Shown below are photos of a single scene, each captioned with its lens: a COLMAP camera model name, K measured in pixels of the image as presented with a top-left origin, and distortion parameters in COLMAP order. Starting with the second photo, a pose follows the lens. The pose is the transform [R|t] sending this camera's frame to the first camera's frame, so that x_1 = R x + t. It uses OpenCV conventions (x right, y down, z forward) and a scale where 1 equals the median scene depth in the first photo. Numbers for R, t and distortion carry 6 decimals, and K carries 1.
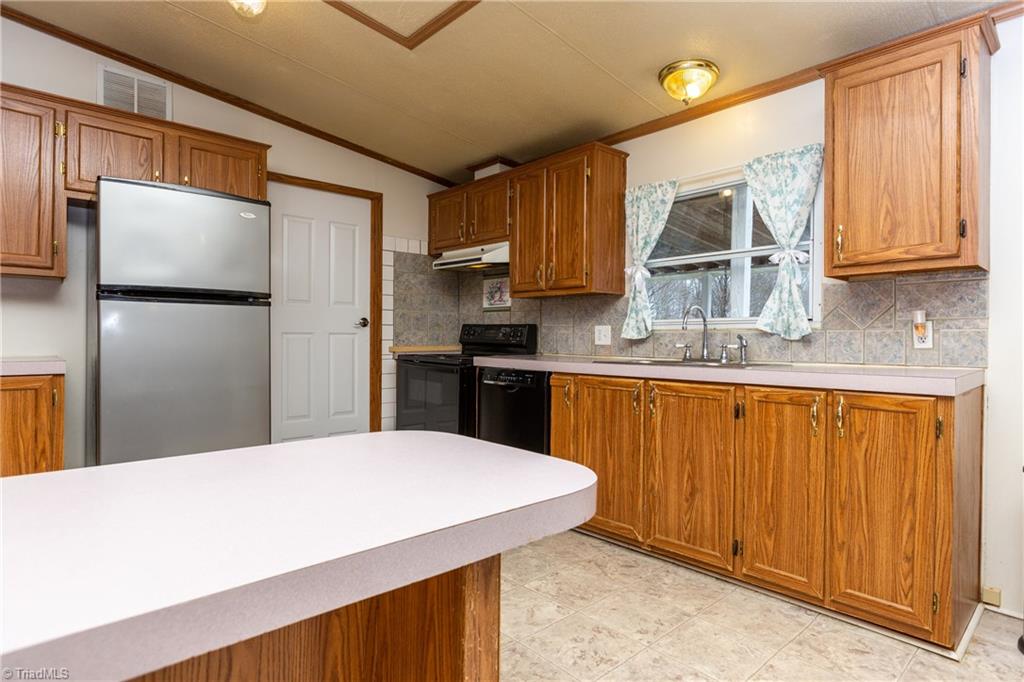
lens RADIAL K [[540.9, 0, 512.0], [0, 540.9, 341.0], [0, 0, 1]] dist [0.002975, 0.000436]
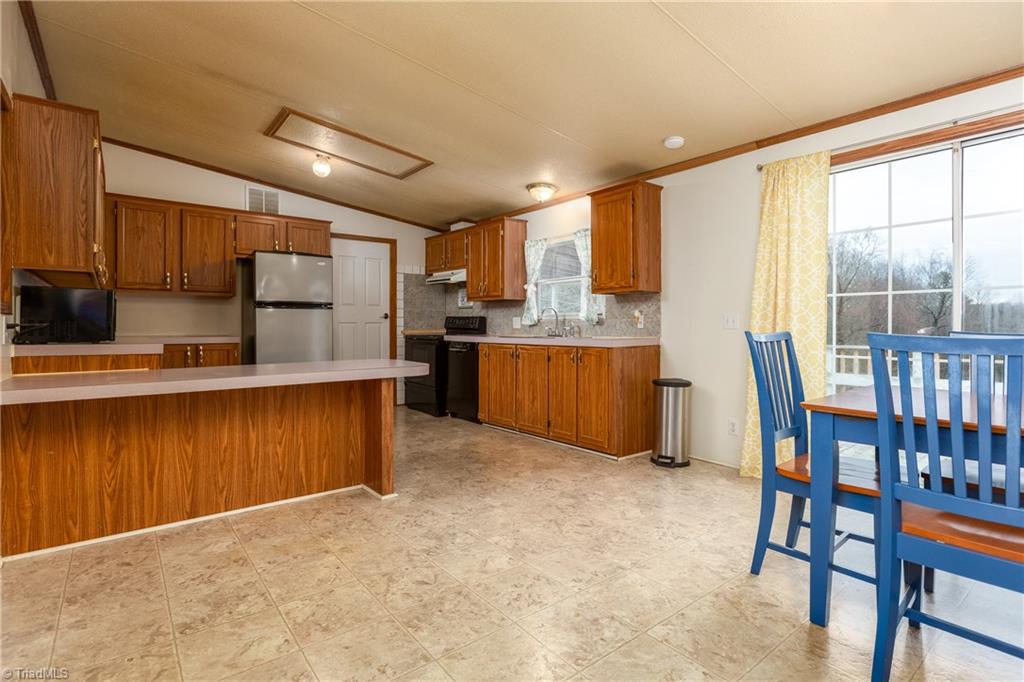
lens RADIAL K [[486.4, 0, 509.0], [0, 486.4, 328.2], [0, 0, 1]] dist [-0.001750, -0.000161]
pose [[0.997584, -0.005437, -0.069262, 0.293477], [0.005418, 0.999985, -0.000459, 0.008972], [0.069264, 0.000083, 0.997598, -0.667355]]
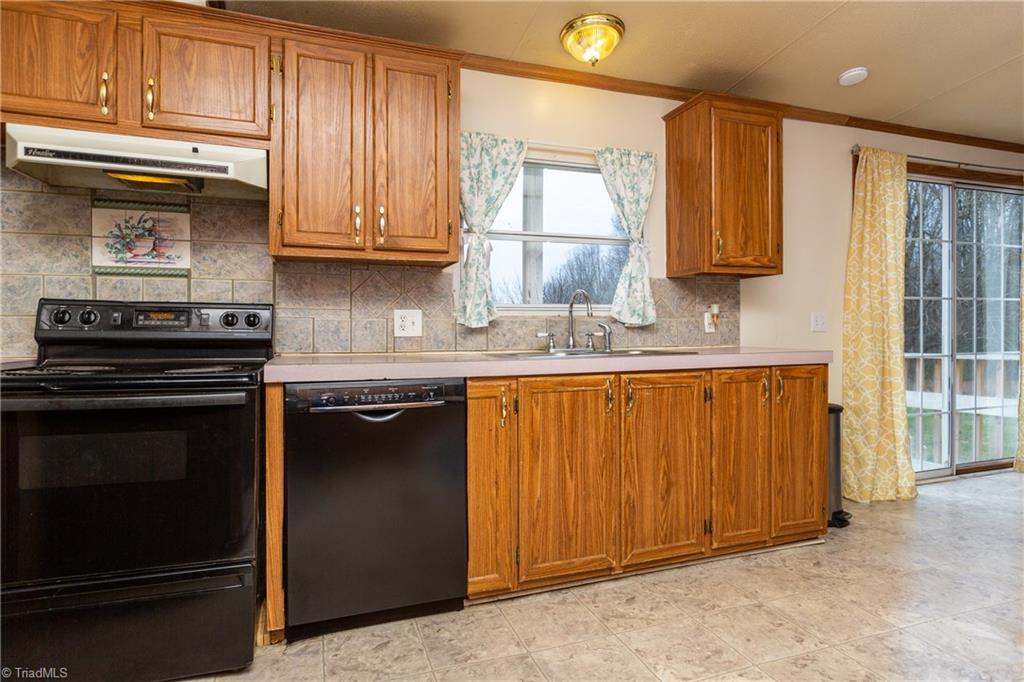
lens RADIAL K [[561.7, 0, 513.2], [0, 561.7, 332.1], [0, 0, 1]] dist [0.001460, 0.000192]
pose [[0.396306, -0.010132, 0.918062, -0.531901], [0.013130, 0.999899, 0.005368, -0.000943], [-0.918024, 0.009927, 0.396400, 0.679292]]
